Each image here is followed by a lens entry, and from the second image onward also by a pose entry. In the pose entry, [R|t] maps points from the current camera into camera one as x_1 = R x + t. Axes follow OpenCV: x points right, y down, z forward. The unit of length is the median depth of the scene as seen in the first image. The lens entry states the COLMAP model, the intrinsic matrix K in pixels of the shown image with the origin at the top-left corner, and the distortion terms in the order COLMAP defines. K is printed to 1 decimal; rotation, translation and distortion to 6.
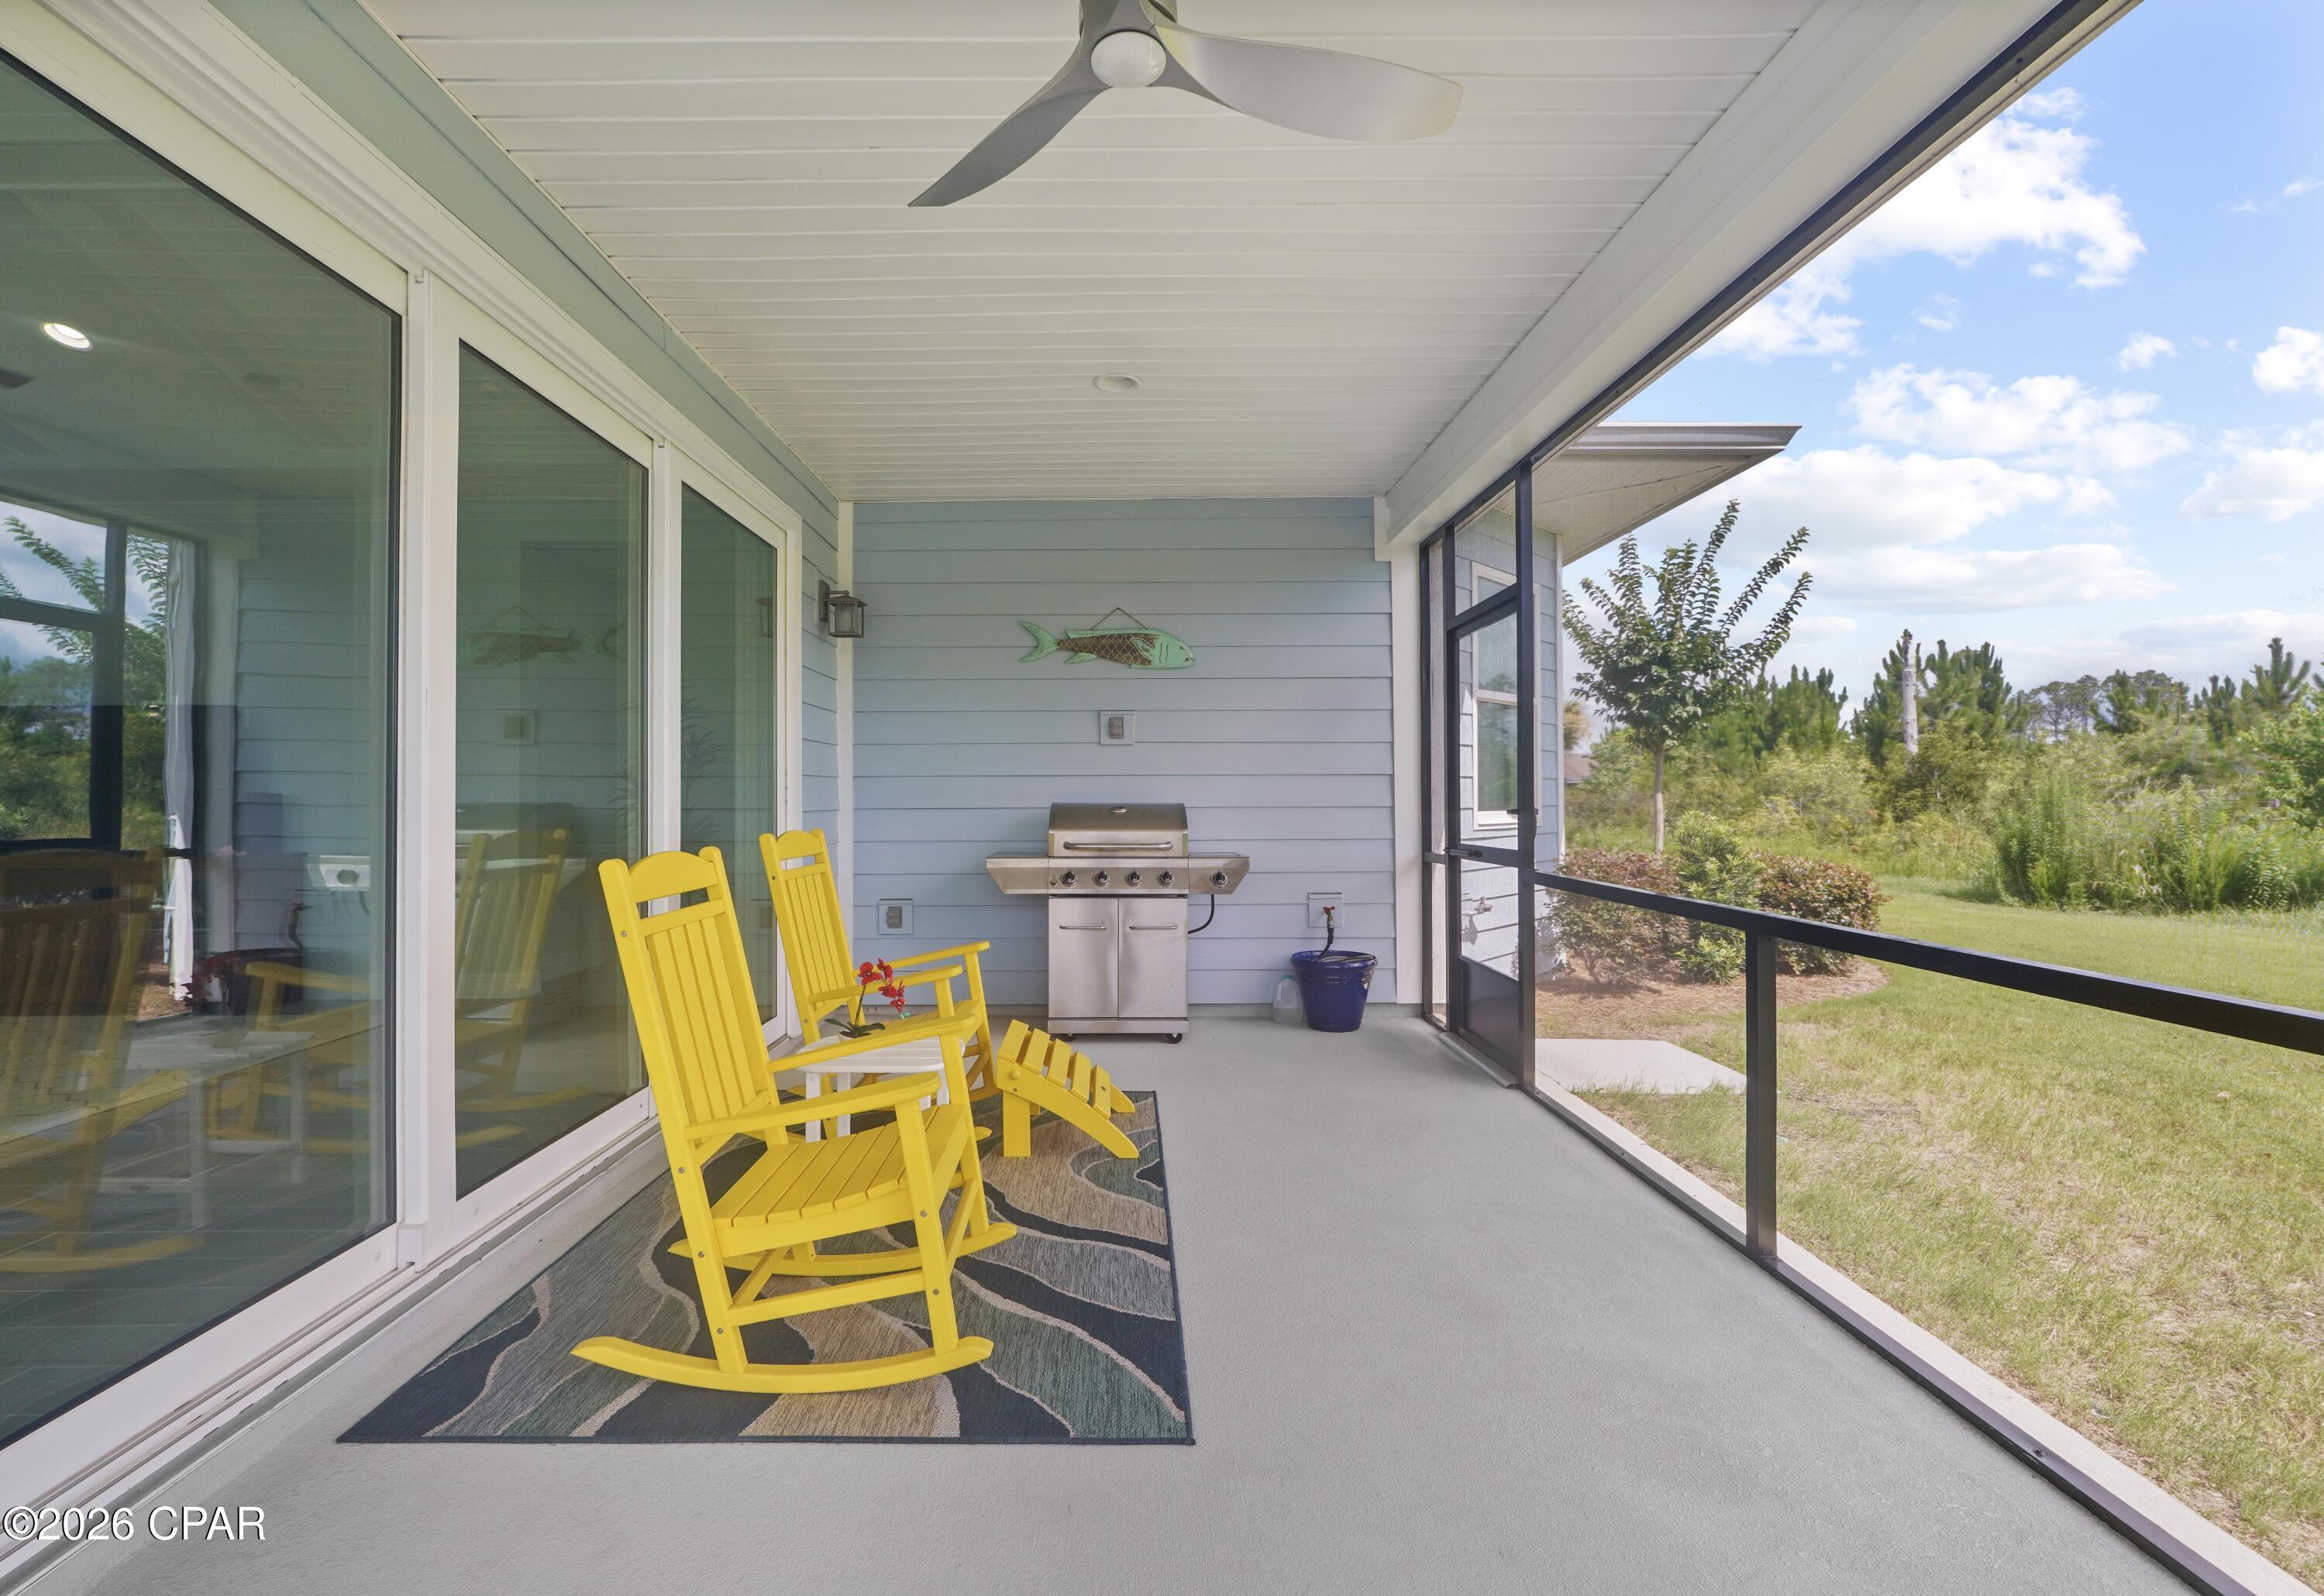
lens RADIAL K [[1017.5, 0, 1144.9], [0, 1017.5, 788.9], [0, 0, 1]] dist [-0.003203, 0.000207]
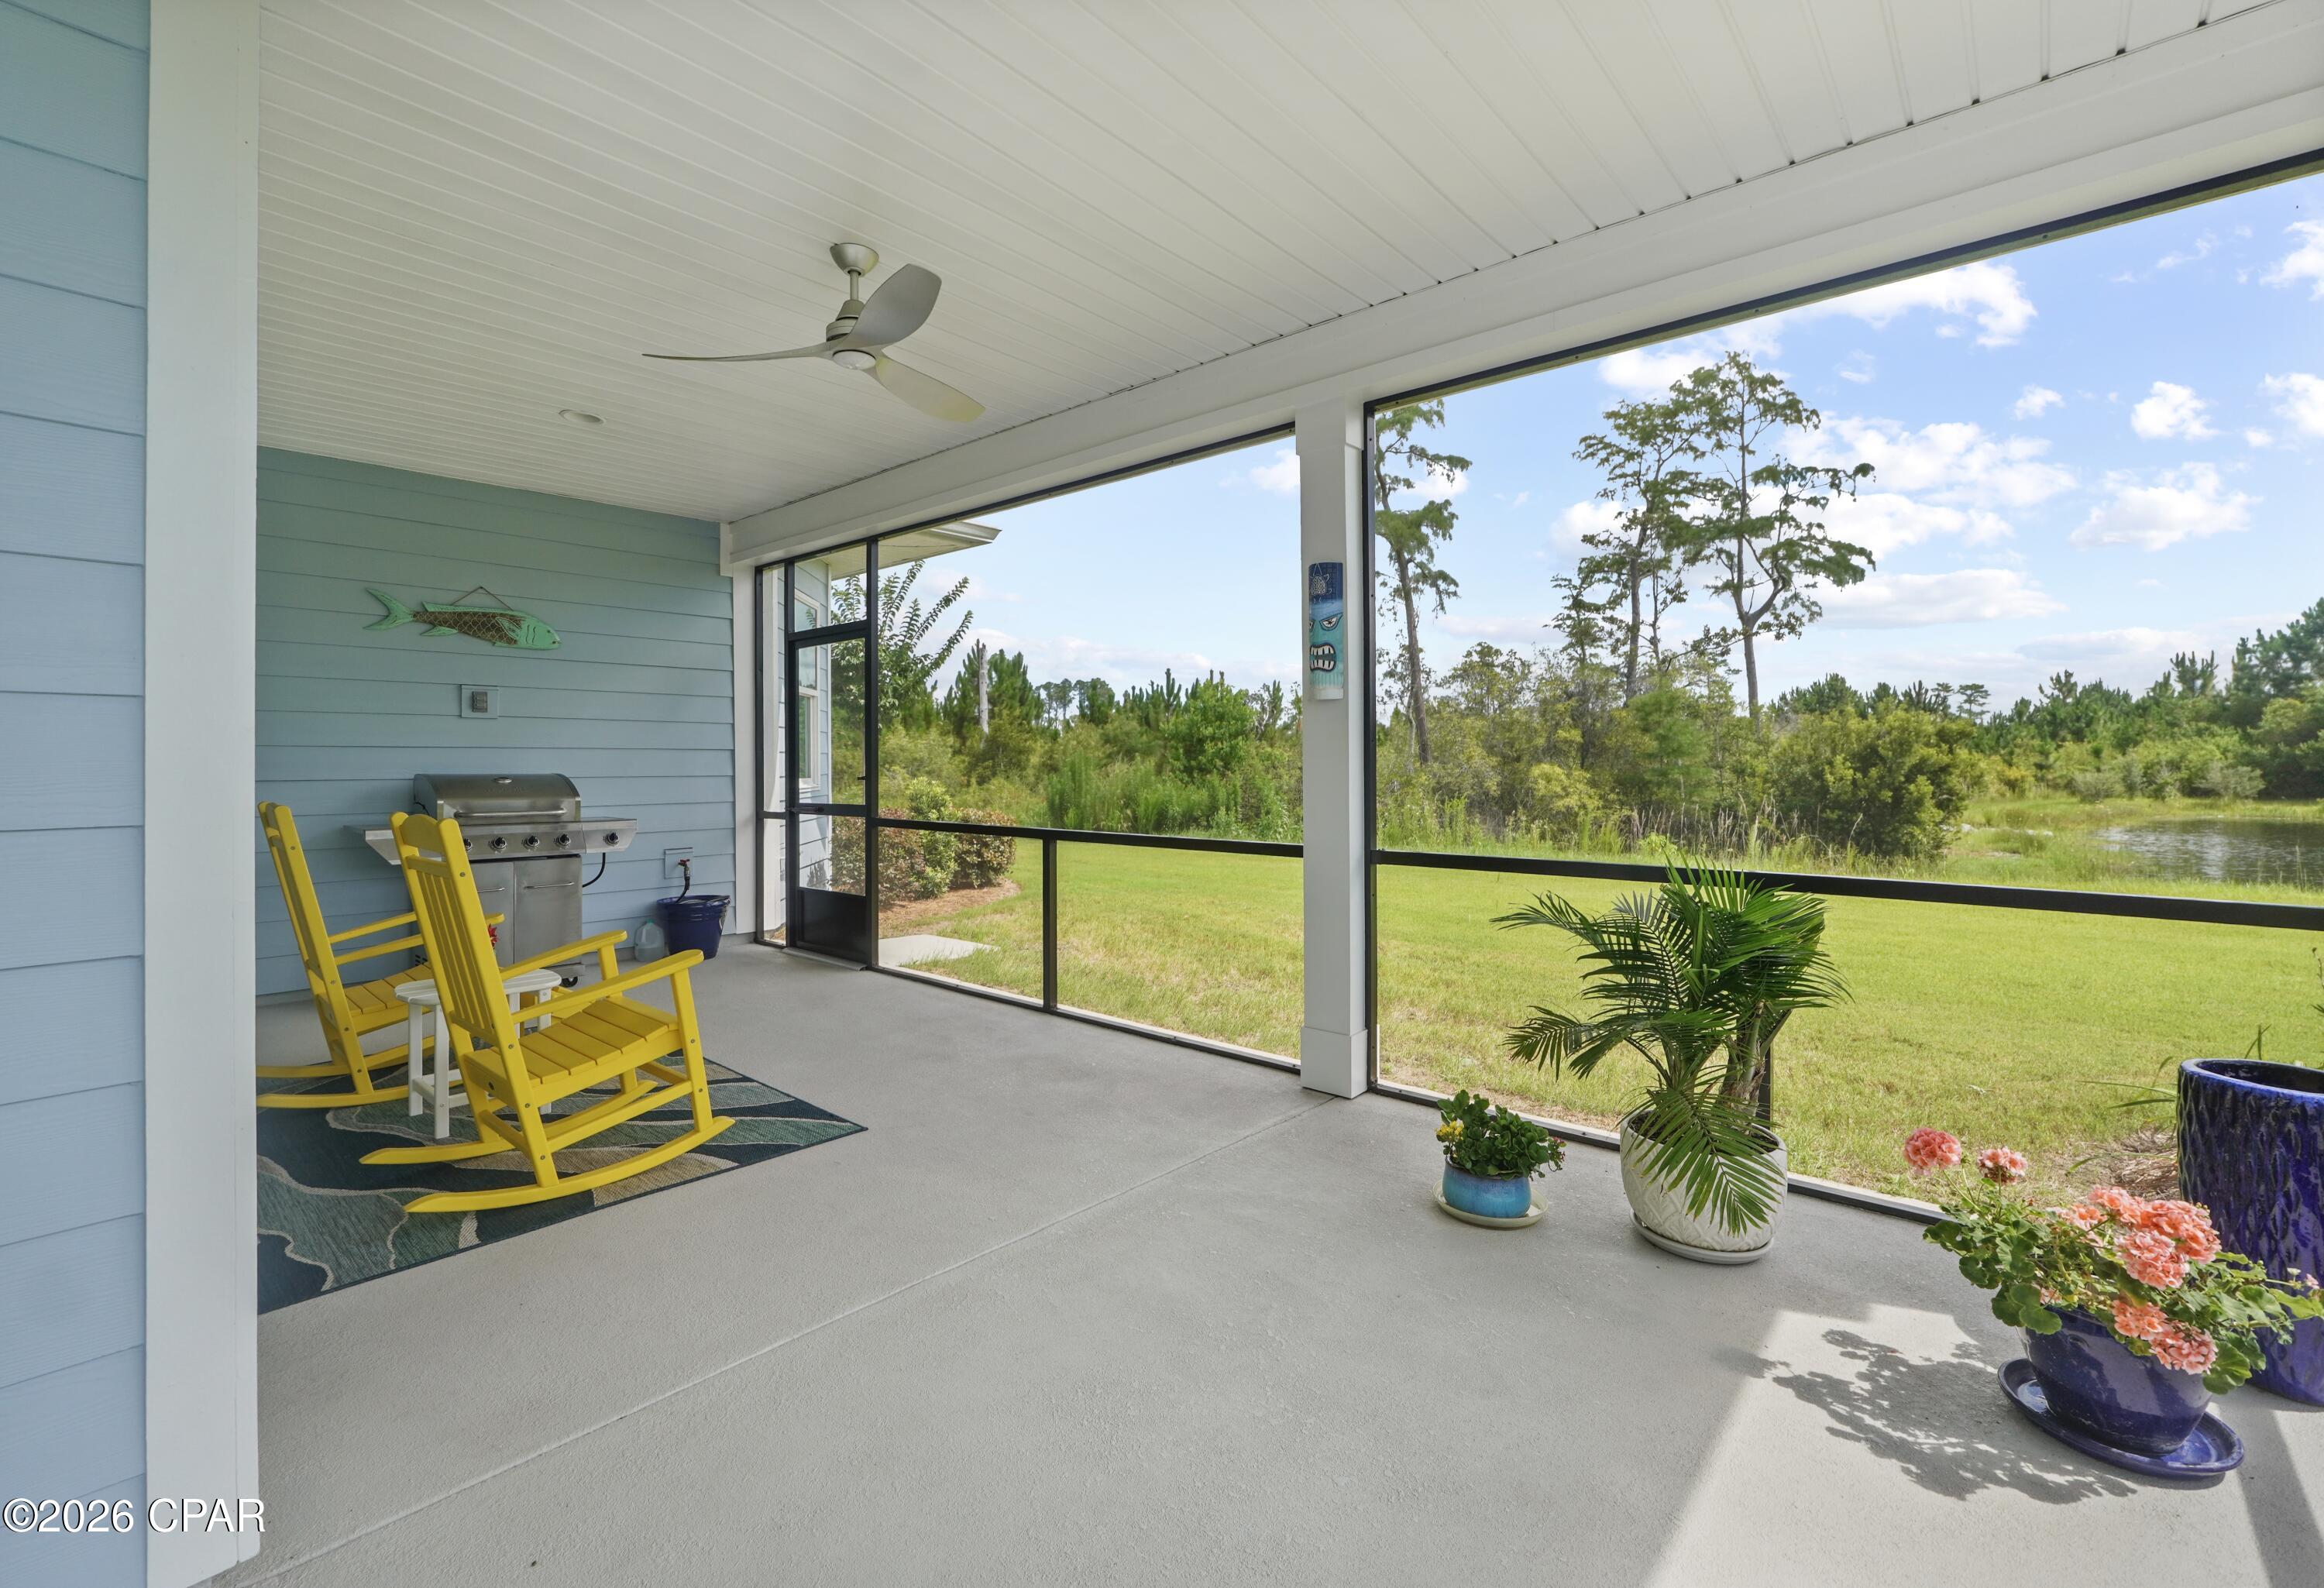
lens RADIAL K [[1009.7, 0, 1137.6], [0, 1009.7, 763.1], [0, 0, 1]] dist [-0.001196, 0.000104]
pose [[0.677898, 0.002187, 0.735153, -0.329545], [-0.006228, 0.999977, 0.002768, -0.004439], [-0.735129, -0.006454, 0.677896, -0.196279]]
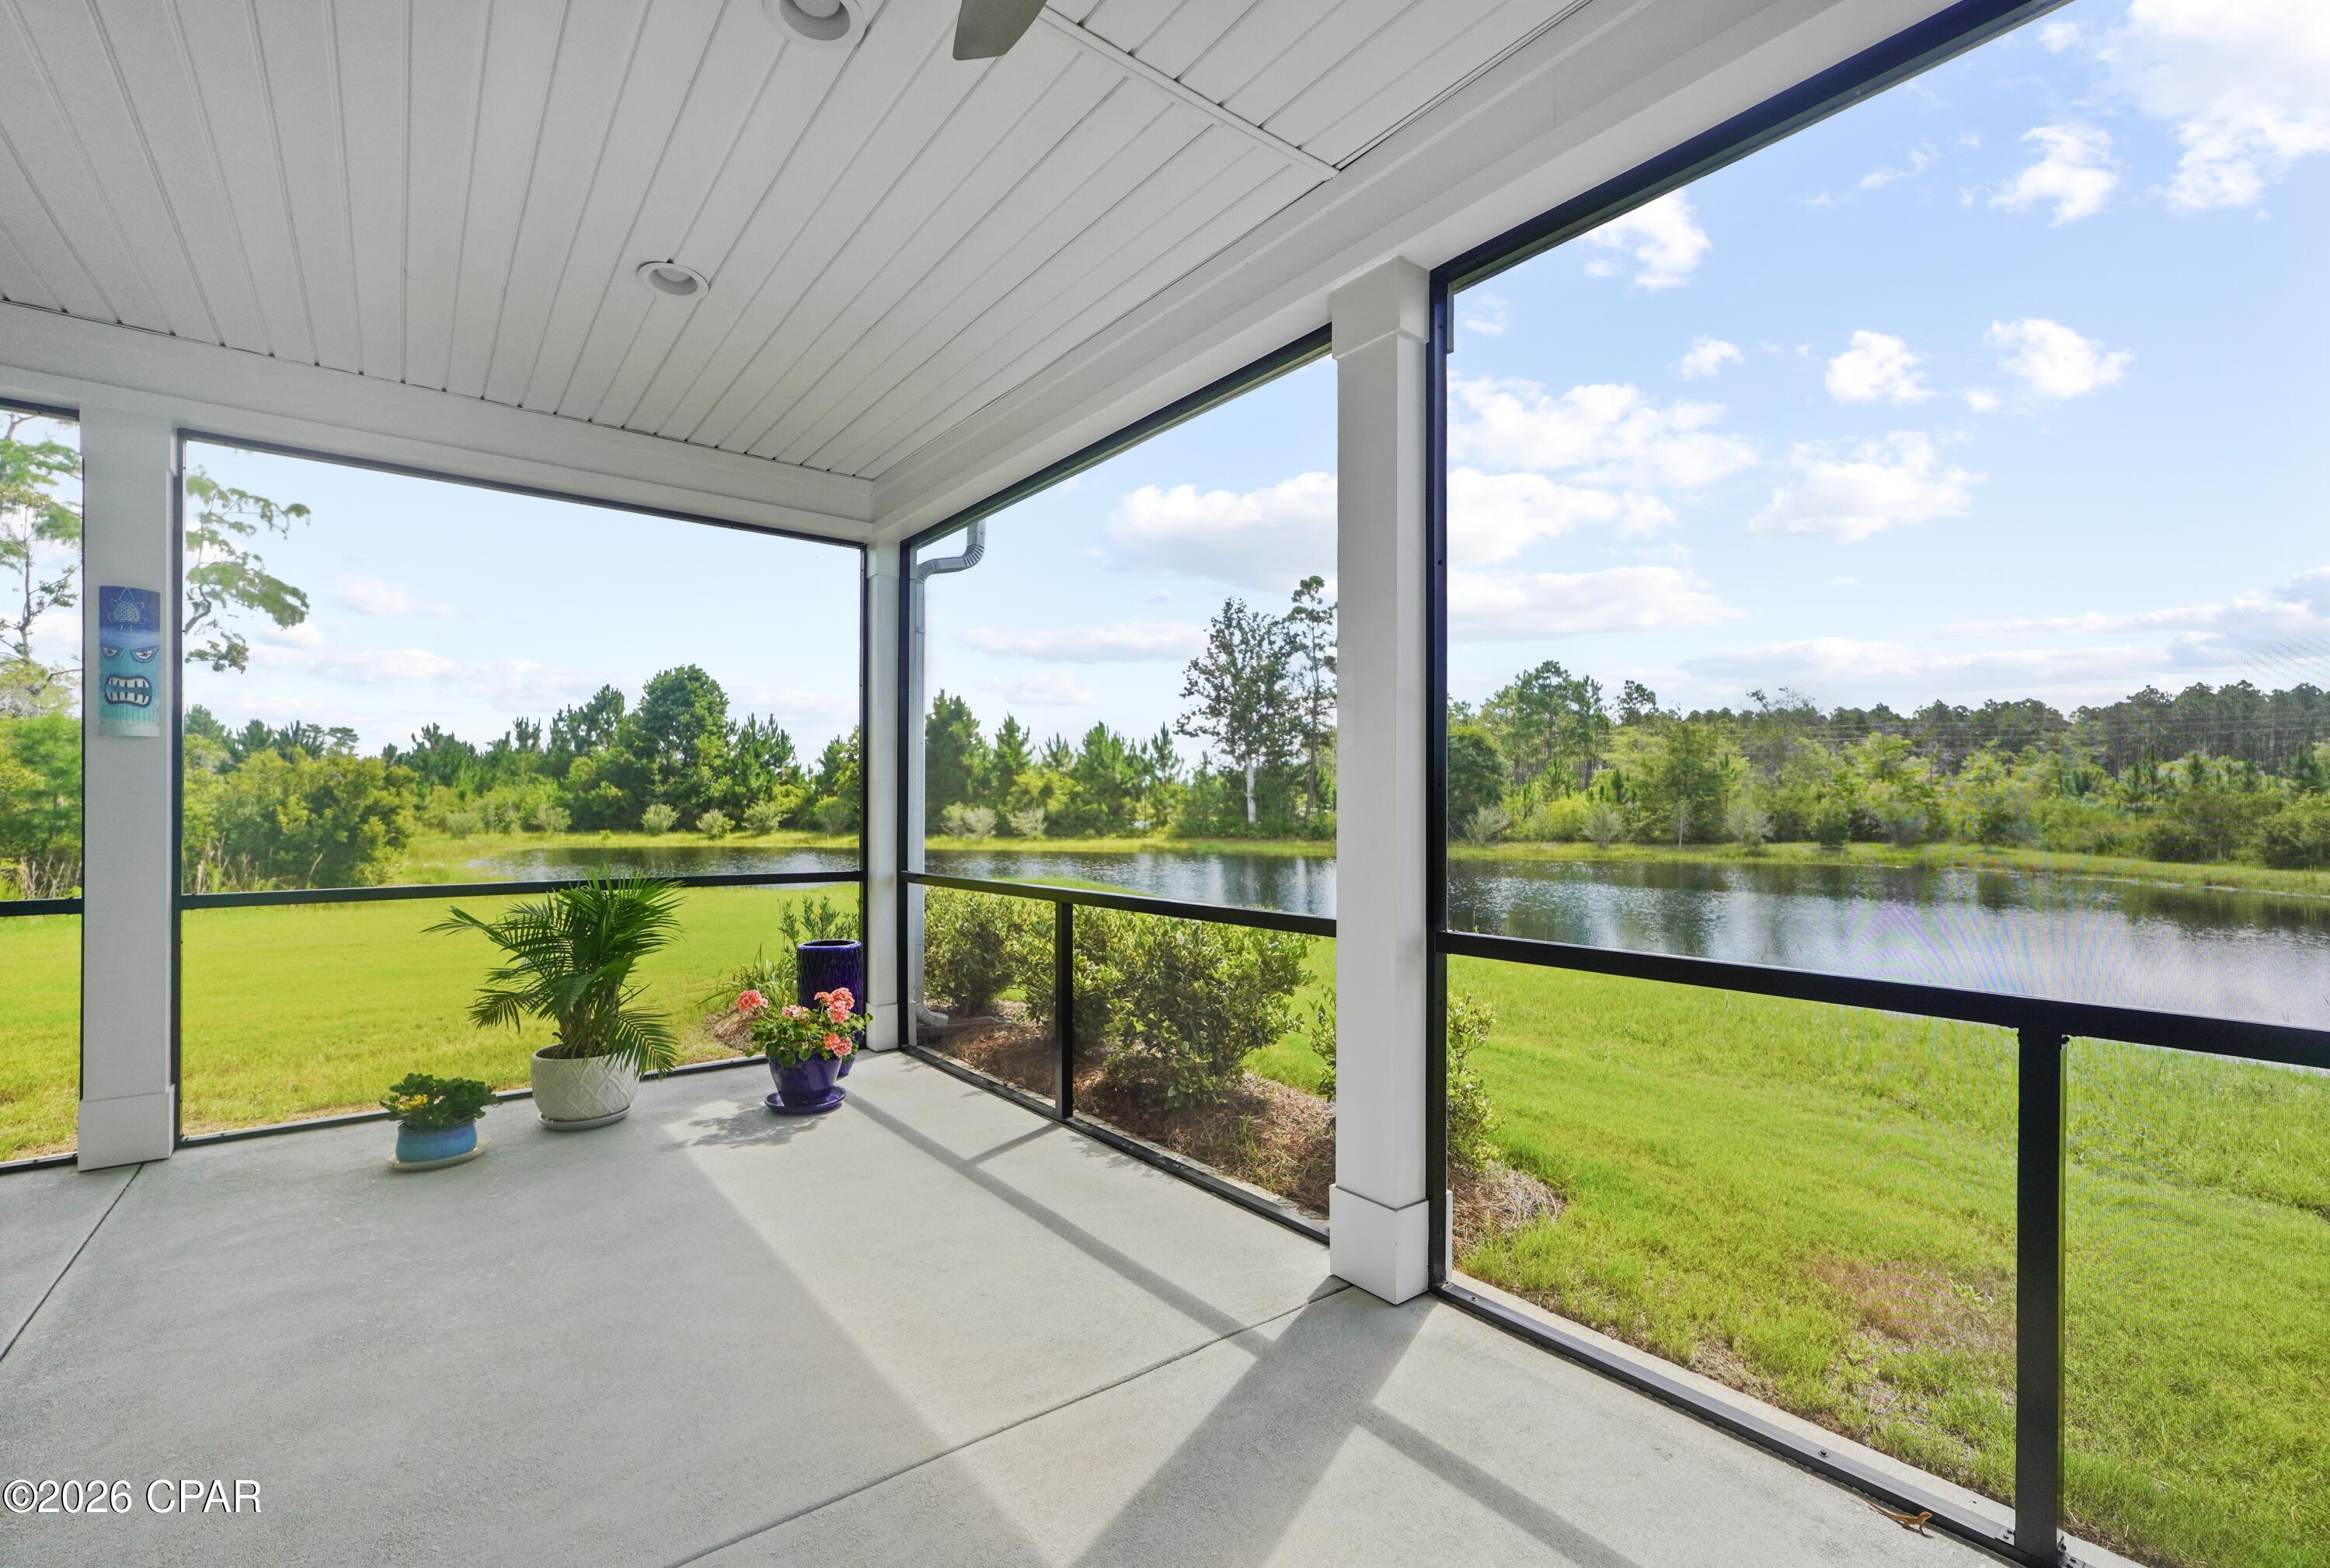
lens RADIAL K [[1001.4, 0, 1156.6], [0, 1001.4, 800.4], [0, 0, 1]] dist [-0.011123, 0.000080]
pose [[-0.600148, 0.005330, 0.799871, -0.622629], [-0.007069, 0.999903, -0.011967, -0.003563], [-0.799858, -0.012837, -0.600052, 0.037942]]
